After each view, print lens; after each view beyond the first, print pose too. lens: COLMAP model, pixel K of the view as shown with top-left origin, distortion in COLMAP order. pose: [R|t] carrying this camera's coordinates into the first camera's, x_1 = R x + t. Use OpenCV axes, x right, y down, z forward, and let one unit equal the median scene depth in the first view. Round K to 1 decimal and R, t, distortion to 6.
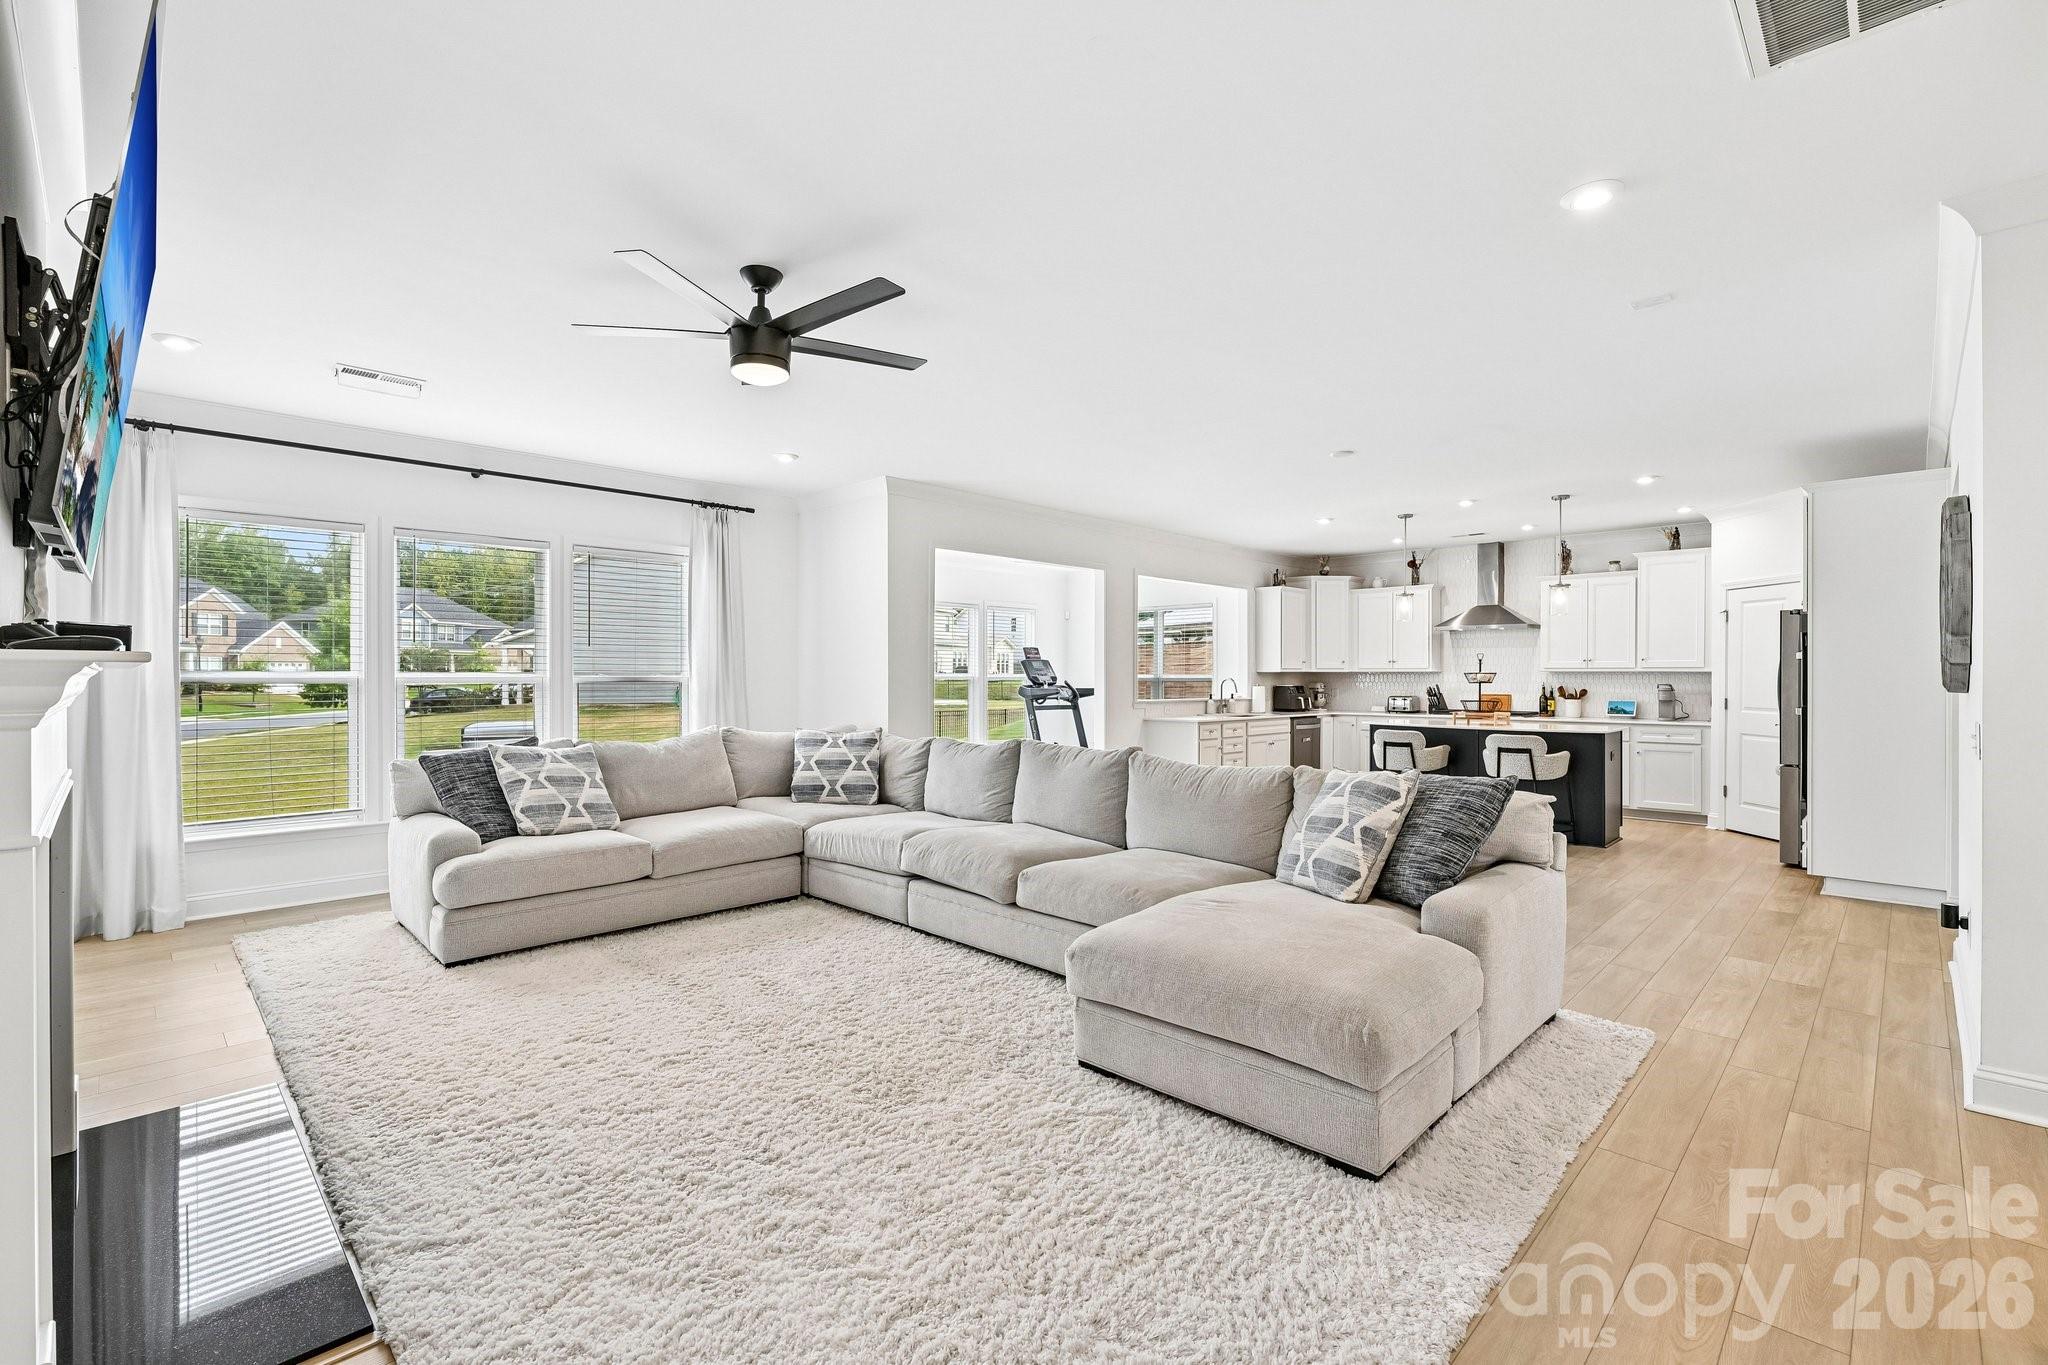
lens RADIAL K [[906.1, 0, 1006.9], [0, 906.1, 681.0], [0, 0, 1]] dist [-0.000346, 0.000414]
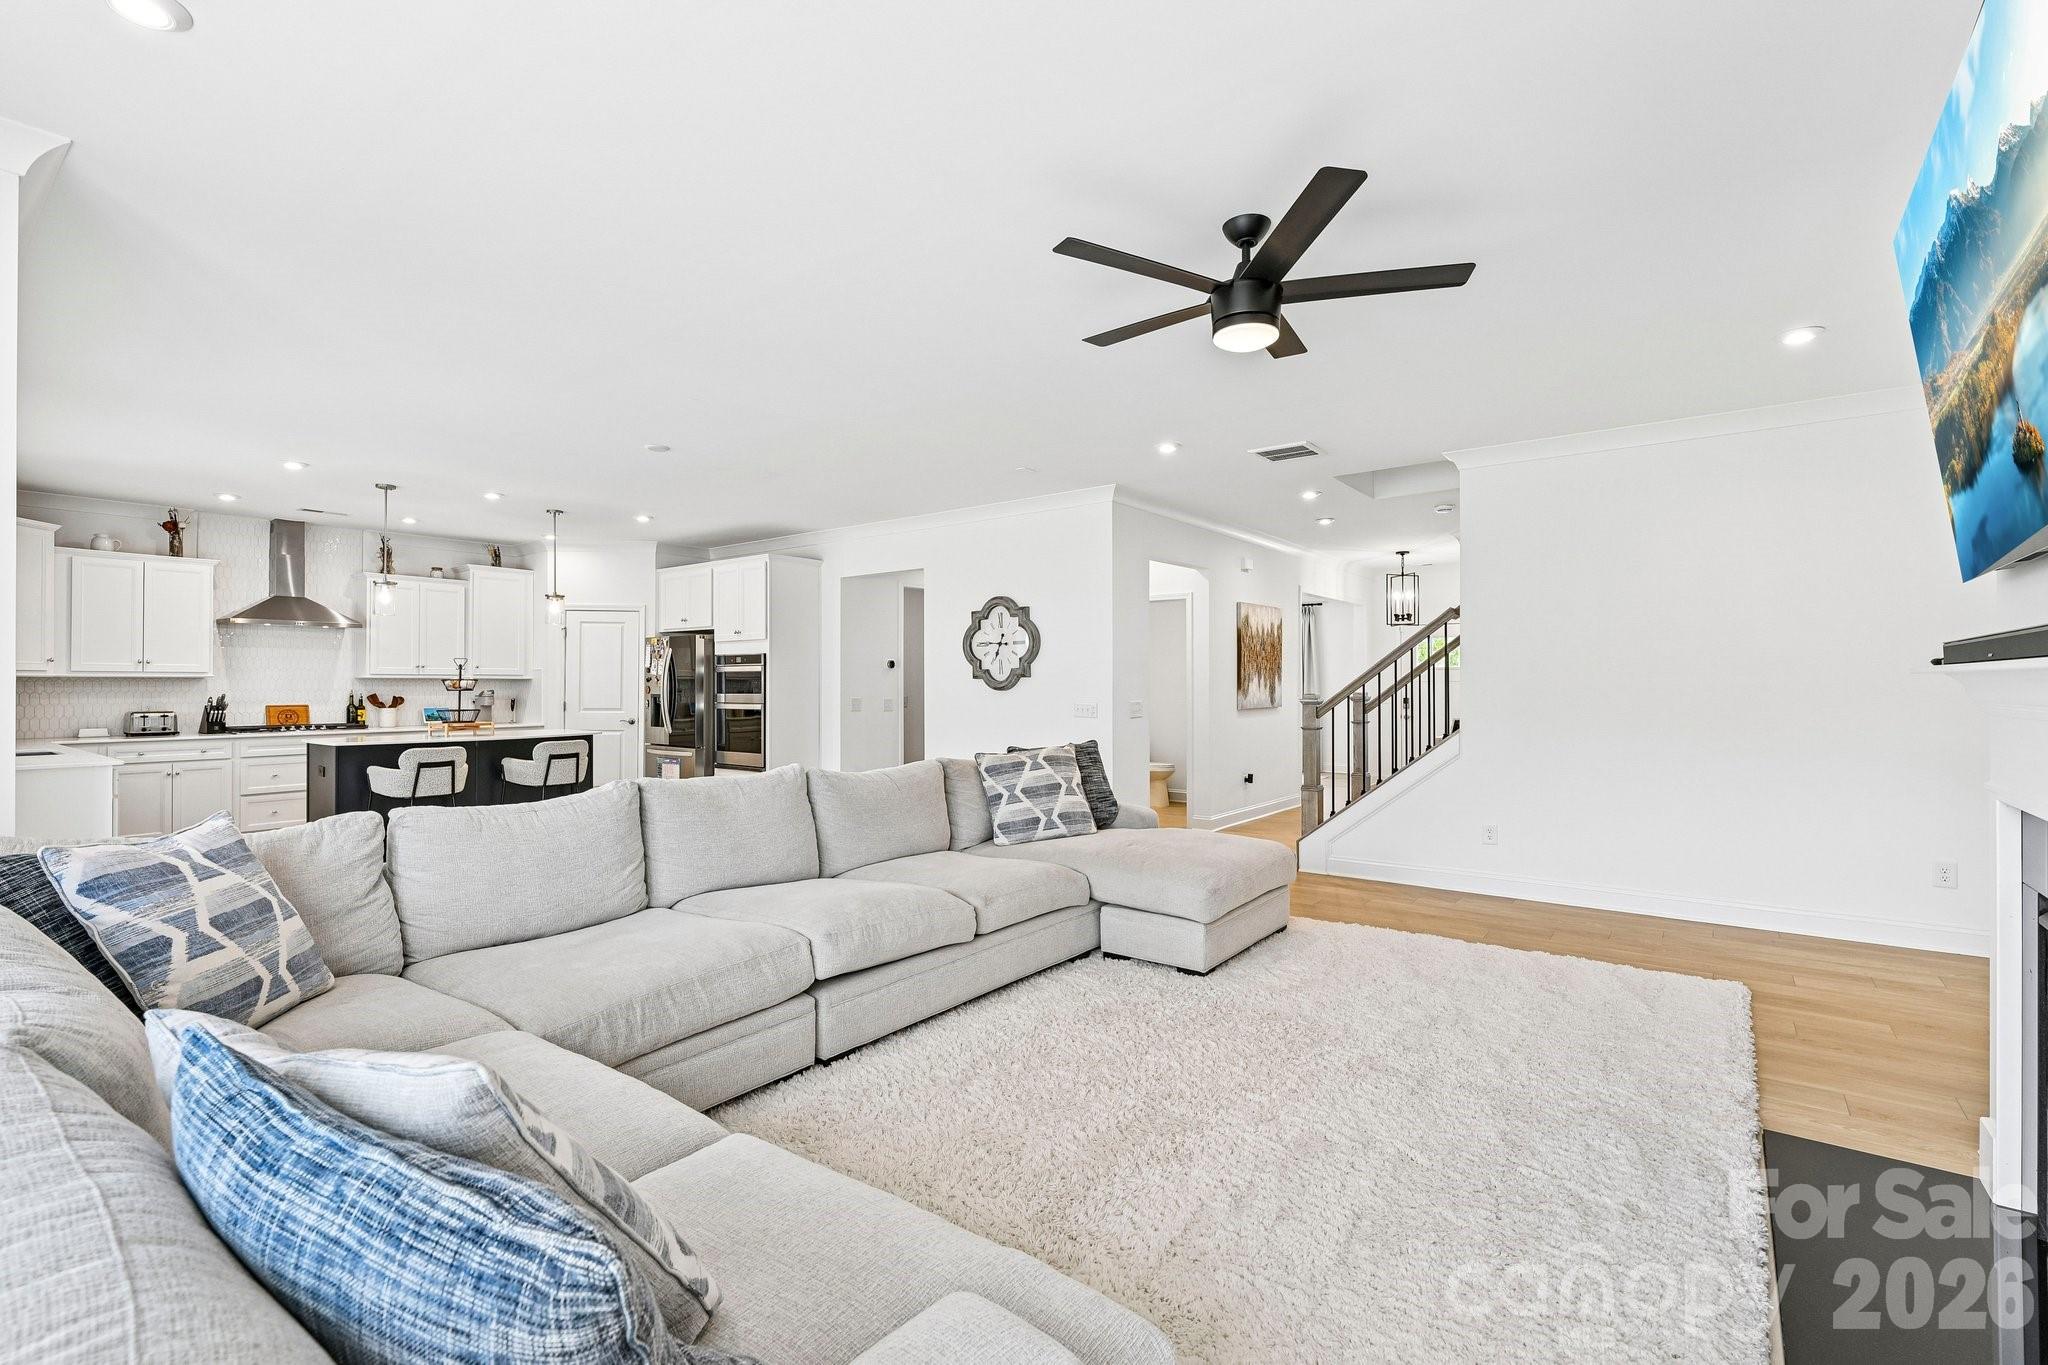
lens RADIAL K [[906.1, 0, 1068.4], [0, 906.1, 676.6], [0, 0, 1]] dist [-0.000346, 0.000414]
pose [[-0.126538, 0.006950, 0.991937, -0.390132], [0.007096, 0.999956, -0.006101, -0.001088], [-0.991936, 0.006267, -0.126582, 0.426894]]
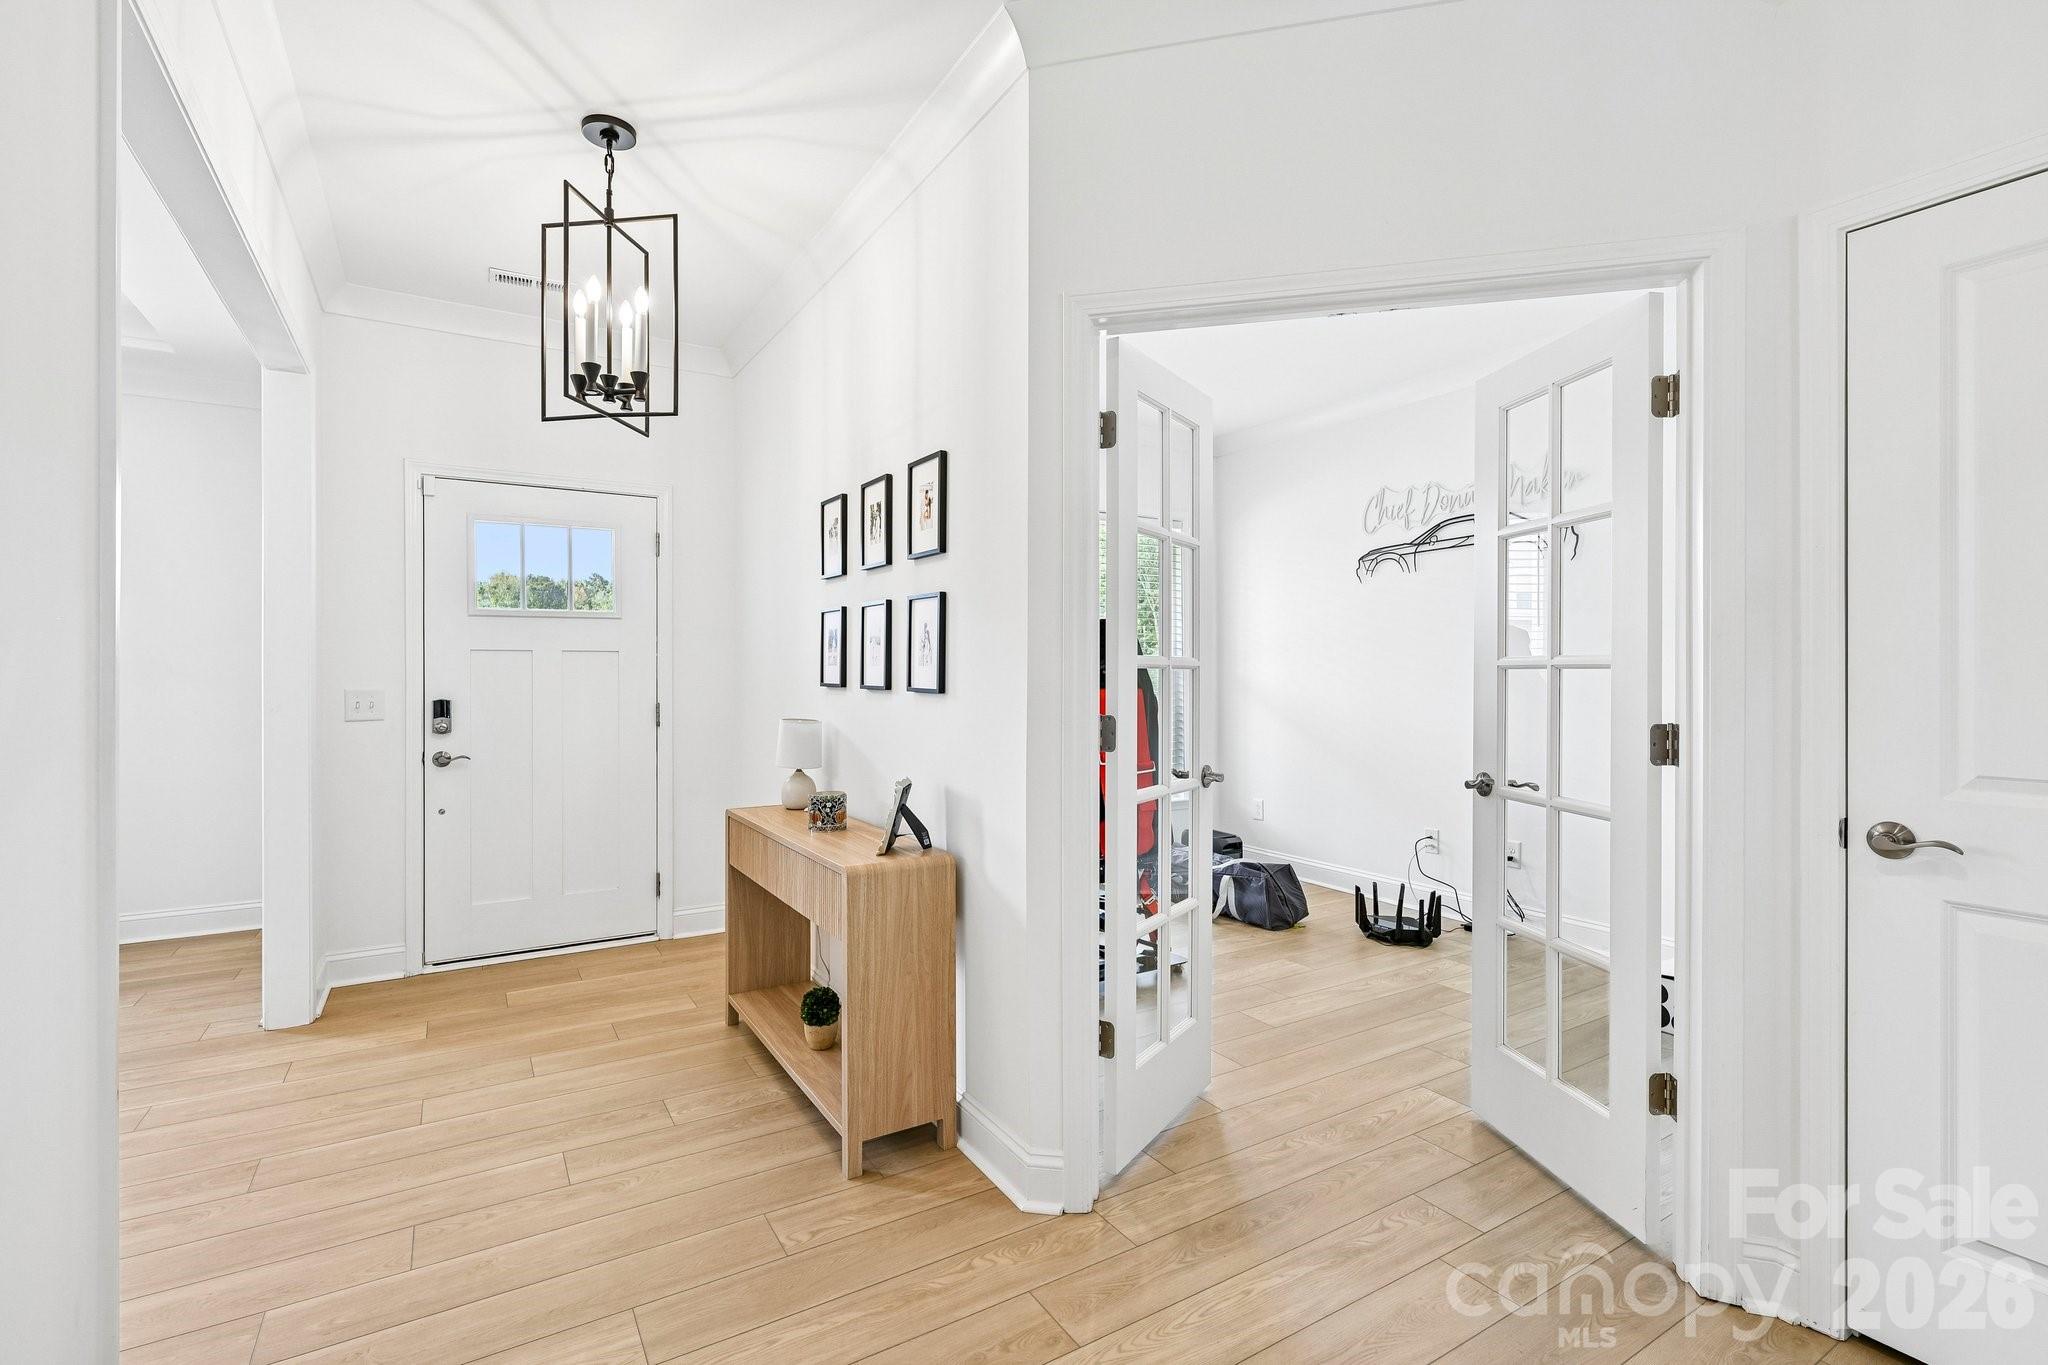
lens RADIAL K [[906.1, 0, 1002.3], [0, 906.1, 668.1], [0, 0, 1]] dist [-0.000346, 0.000414]
pose [[-0.969778, -0.000826, 0.243988, 0.449960], [-0.000977, 0.999999, -0.000496, 0.008931], [-0.243987, -0.000719, -0.969778, 0.129070]]
